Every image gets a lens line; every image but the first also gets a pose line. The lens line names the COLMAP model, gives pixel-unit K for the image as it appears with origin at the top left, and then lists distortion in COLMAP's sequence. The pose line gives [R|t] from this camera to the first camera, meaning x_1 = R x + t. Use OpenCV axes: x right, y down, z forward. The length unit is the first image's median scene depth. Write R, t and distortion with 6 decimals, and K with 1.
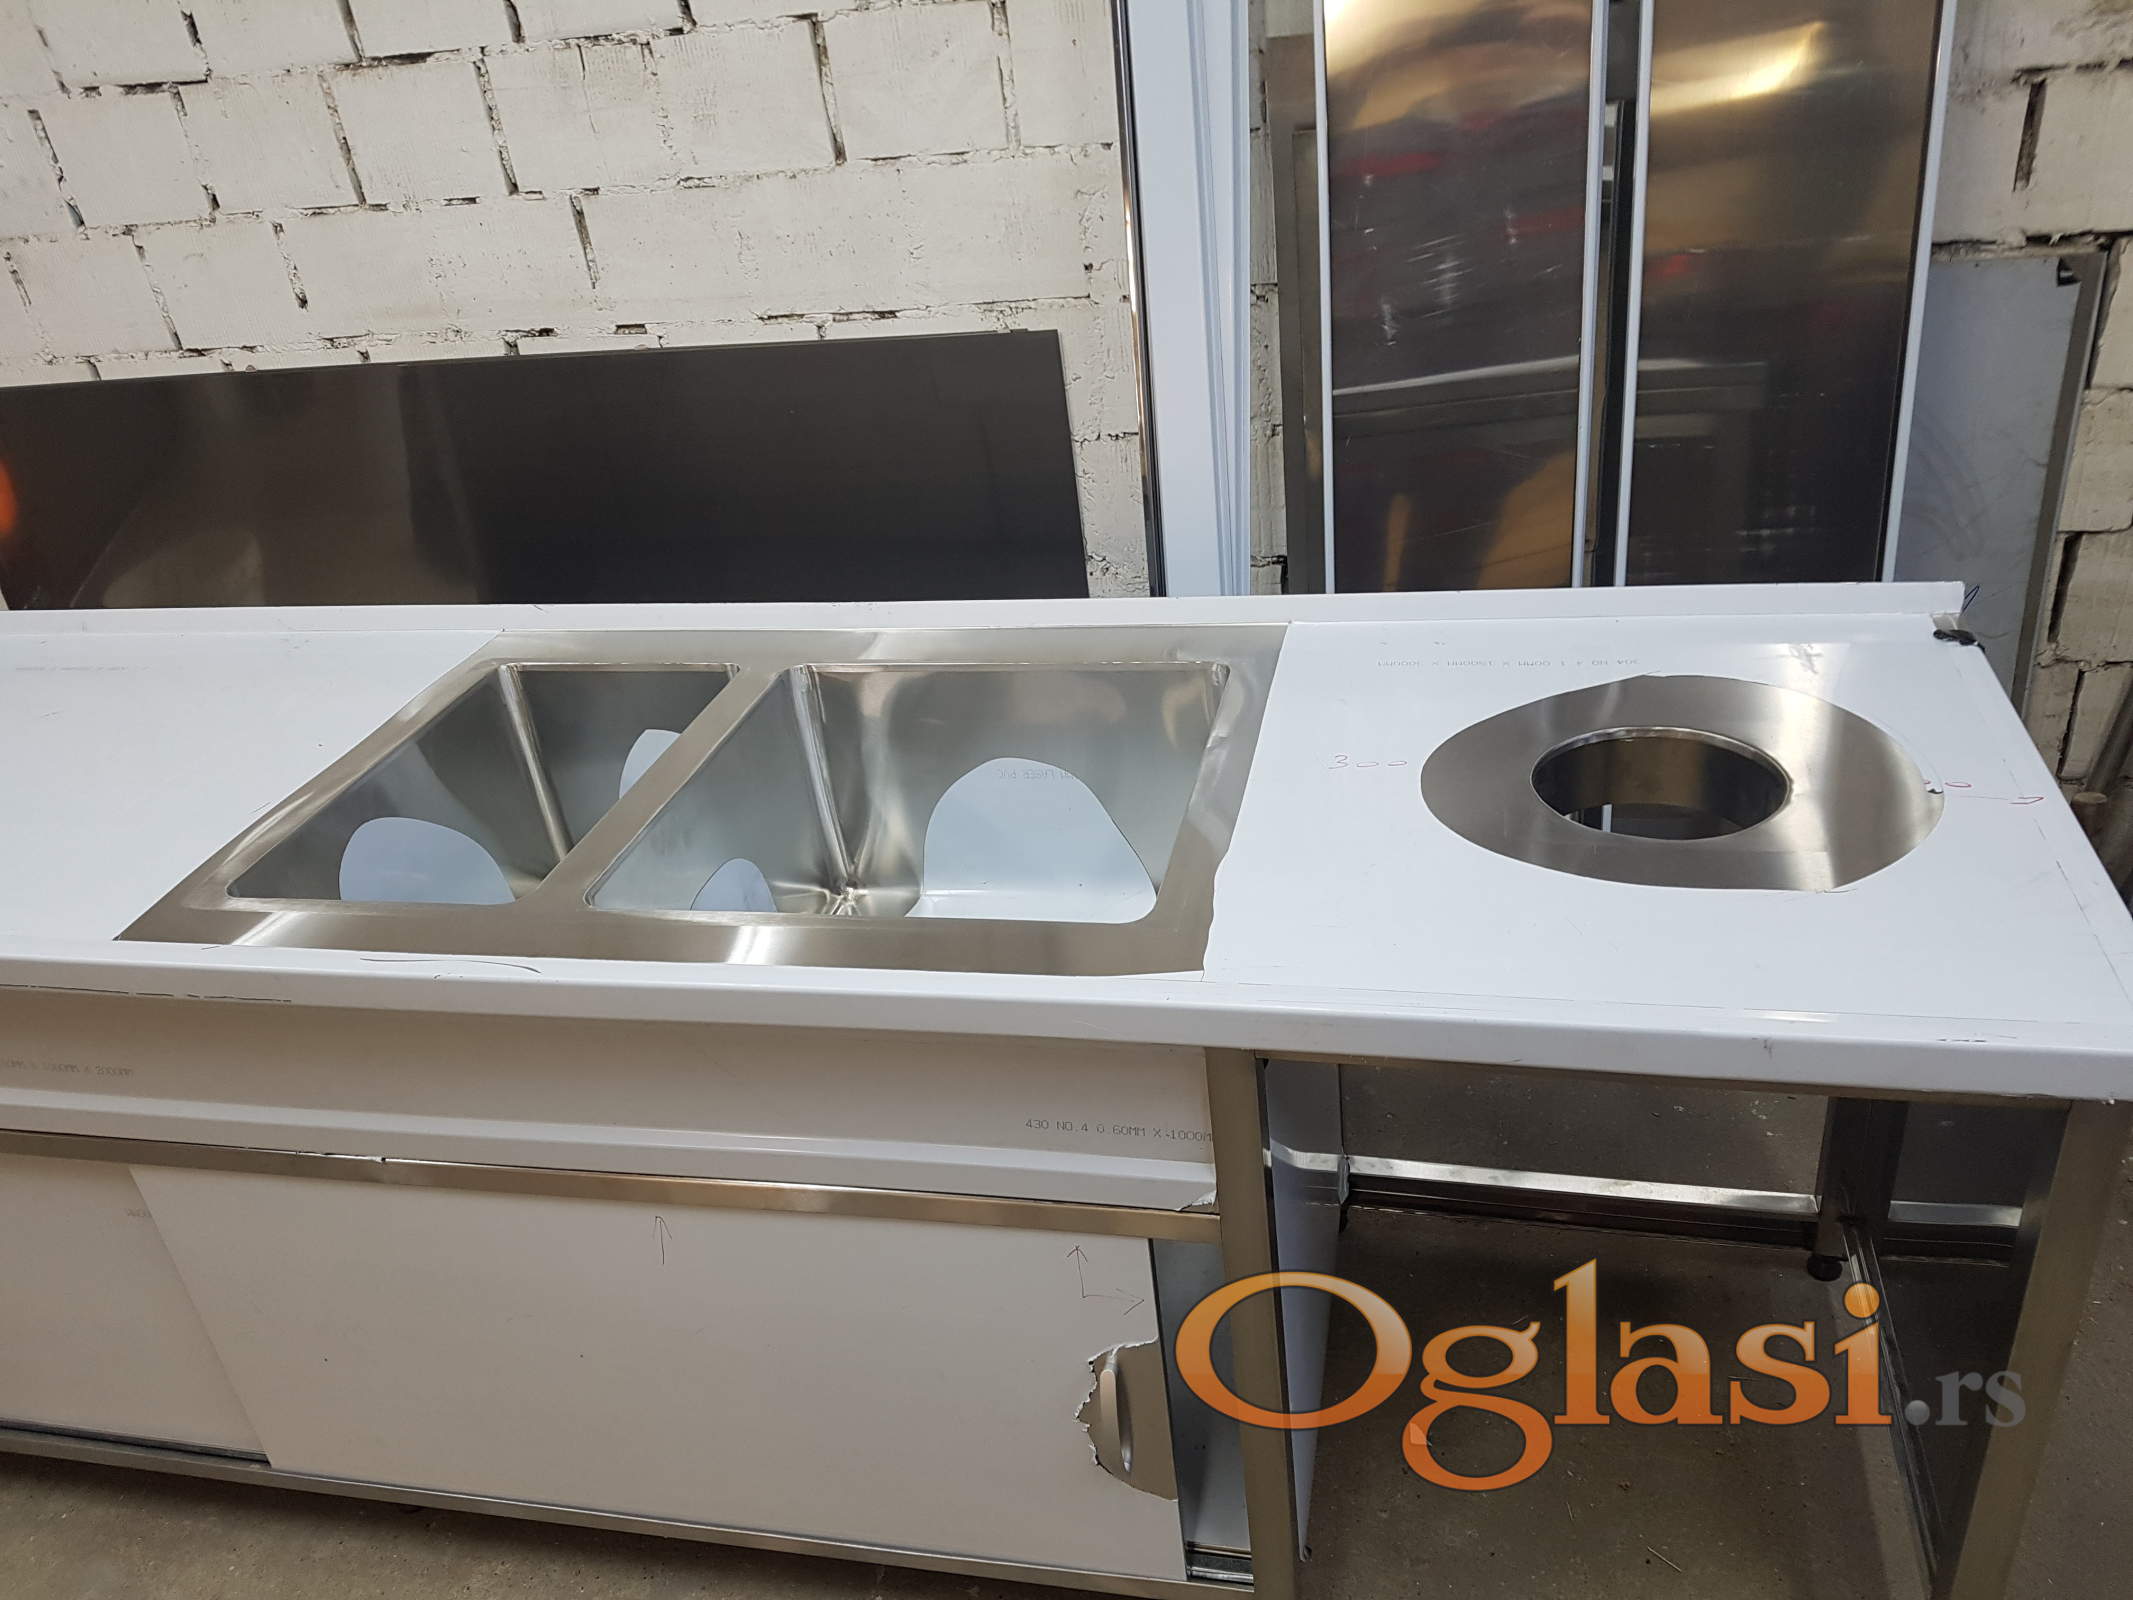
lens RADIAL K [[1655.9, 0, 1073.2], [0, 1655.9, 843.5], [0, 0, 1]] dist [0.044519, -0.049507]
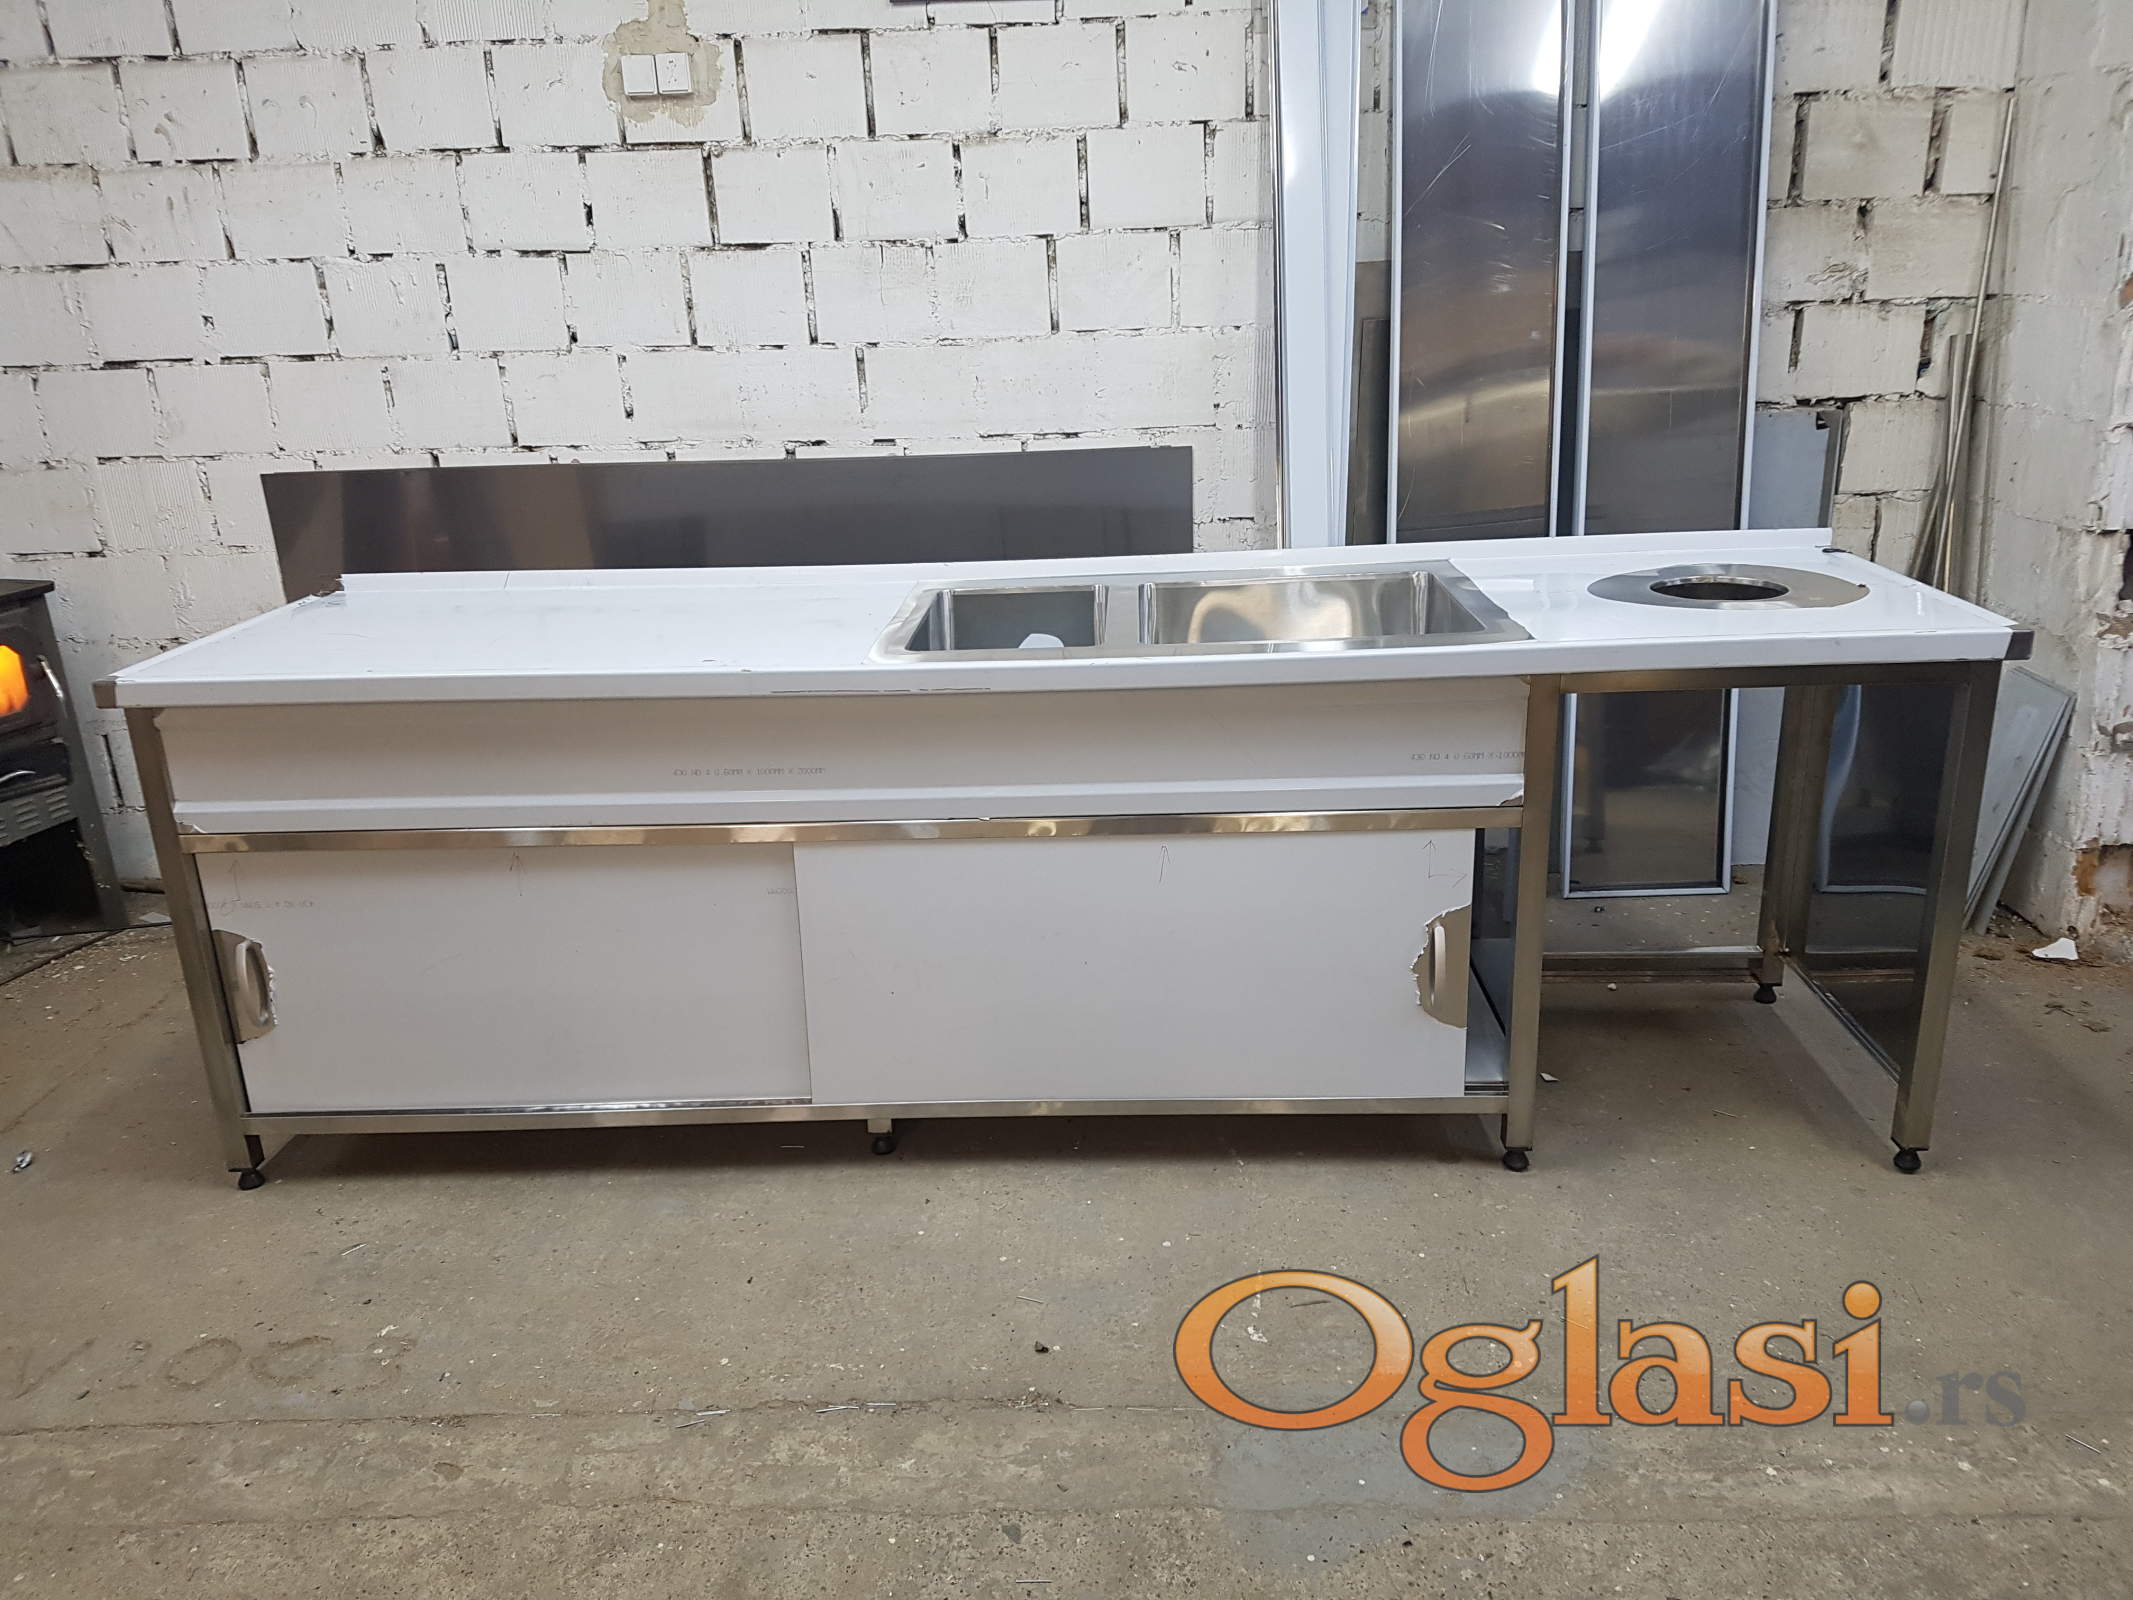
lens RADIAL K [[1620.7, 0, 1064.5], [0, 1620.7, 851.4], [0, 0, 1]] dist [0.191170, -0.294551]
pose [[0.981891, 0.006463, 0.189336, -0.399849], [0.031050, 0.980413, -0.194492, 0.330143], [-0.186884, 0.196849, 0.962458, -0.328247]]
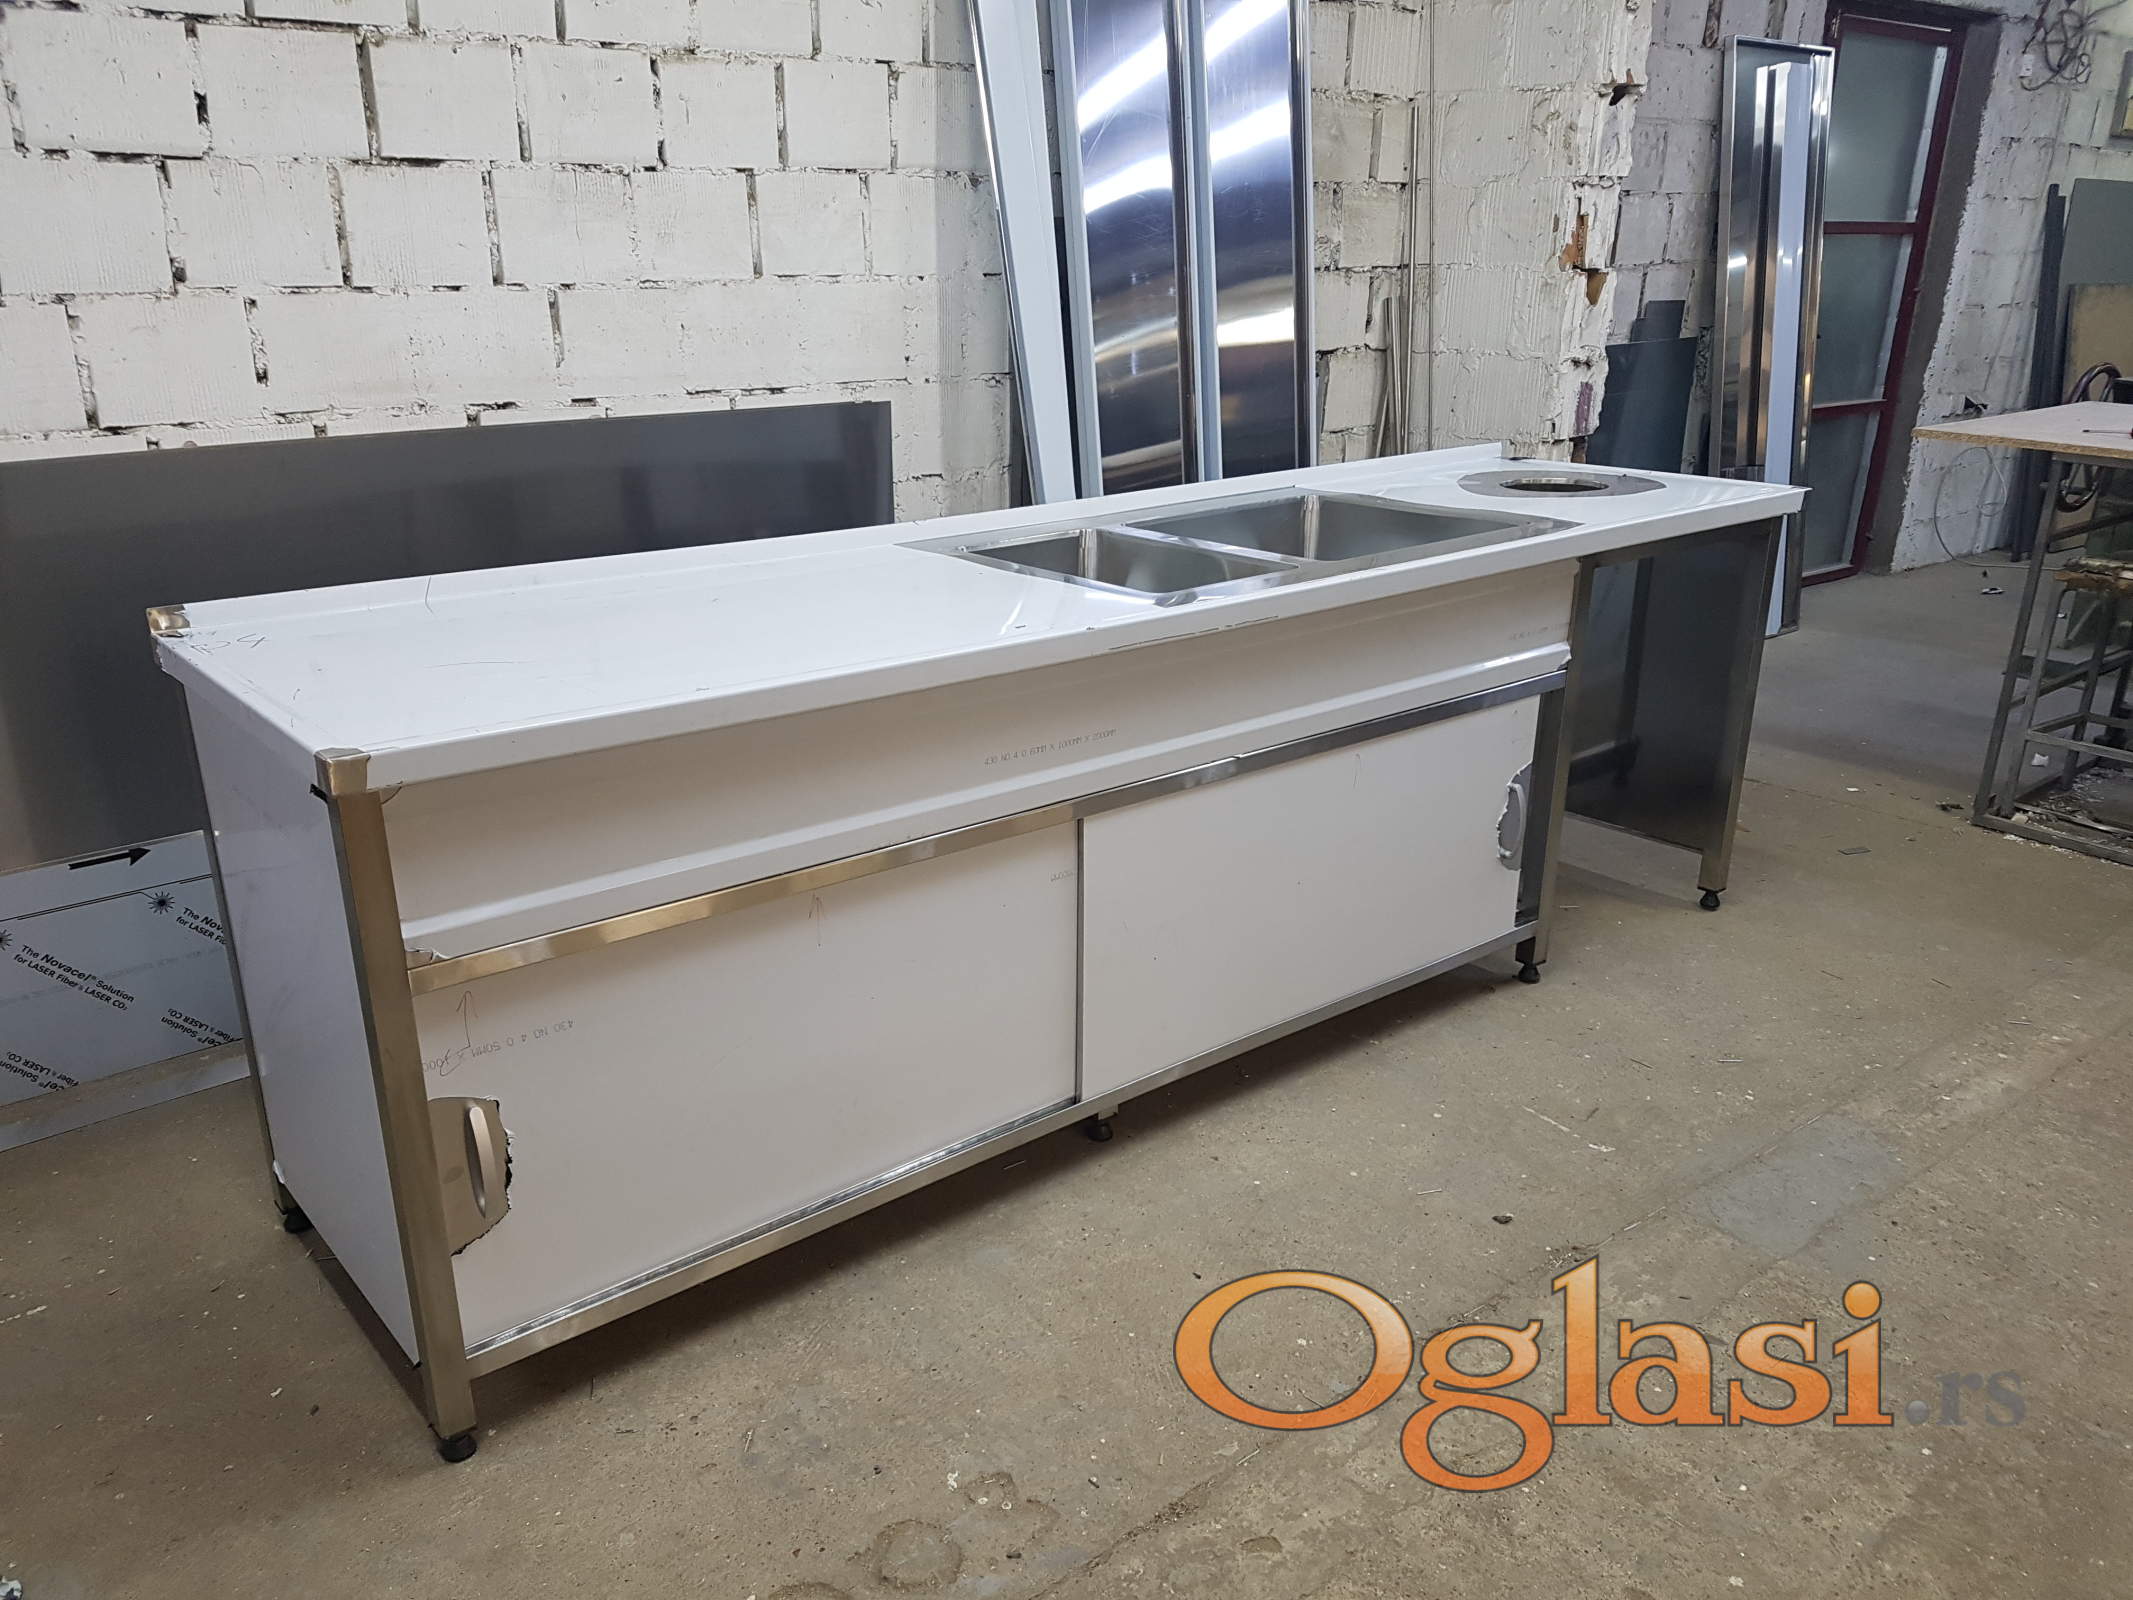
lens RADIAL K [[1647.0, 0, 1039.6], [0, 1647.0, 876.4], [0, 0, 1]] dist [0.049416, -0.060269]
pose [[0.624048, -0.183534, 0.759525, -1.087878], [0.339162, 0.939307, -0.051688, 0.194698], [-0.703941, 0.289858, 0.648421, 0.101114]]
